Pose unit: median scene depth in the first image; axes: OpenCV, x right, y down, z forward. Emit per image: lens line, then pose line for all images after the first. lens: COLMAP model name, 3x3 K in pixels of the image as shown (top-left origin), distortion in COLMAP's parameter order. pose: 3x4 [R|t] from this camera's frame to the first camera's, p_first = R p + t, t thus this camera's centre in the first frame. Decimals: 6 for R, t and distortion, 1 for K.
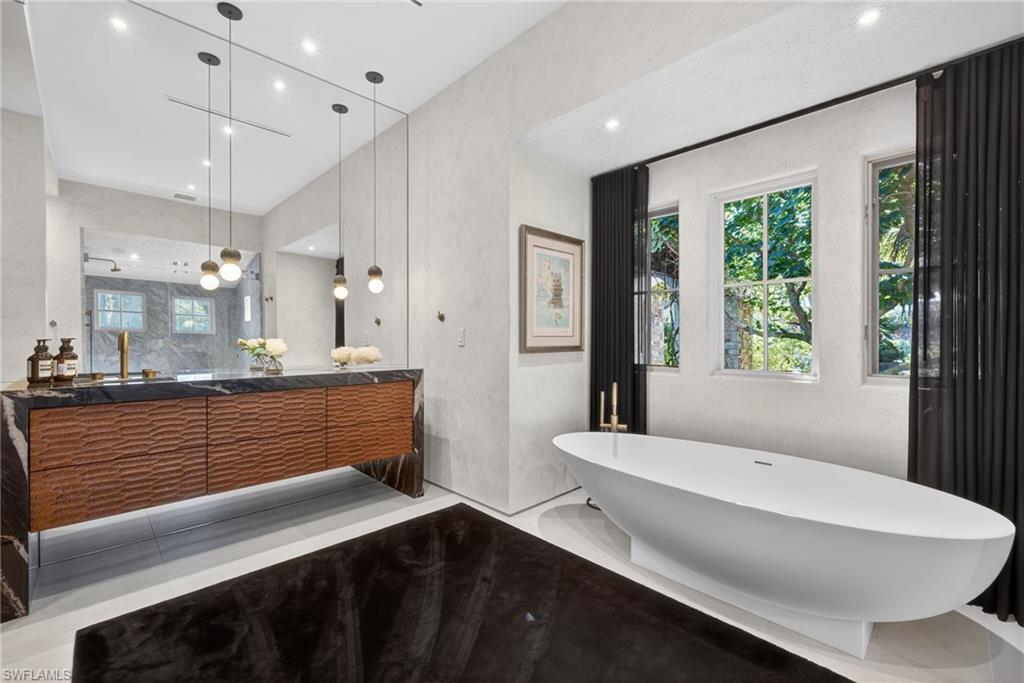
lens RADIAL K [[434.6, 0, 517.5], [0, 434.6, 341.4], [0, 0, 1]] dist [0.008615, -0.000653]
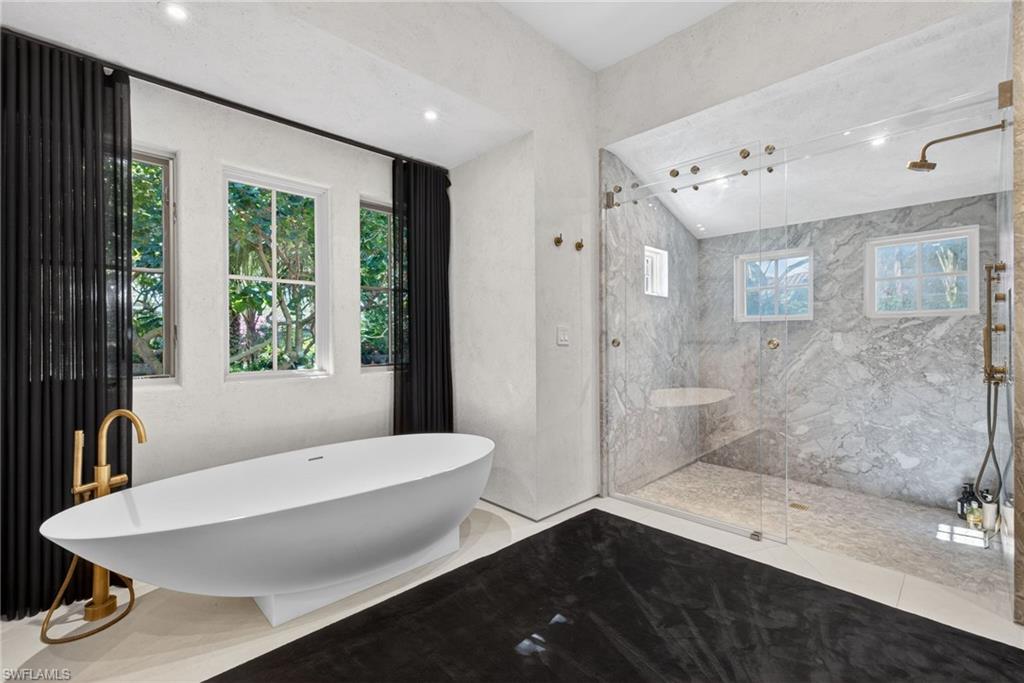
lens RADIAL K [[452.5, 0, 517.2], [0, 452.5, 338.0], [0, 0, 1]] dist [0.003891, 0.000227]
pose [[-0.005933, -0.000339, 0.999982, -0.491004], [0.011818, 0.999930, 0.000409, -0.000455], [-0.999913, 0.011820, -0.005929, 0.511700]]
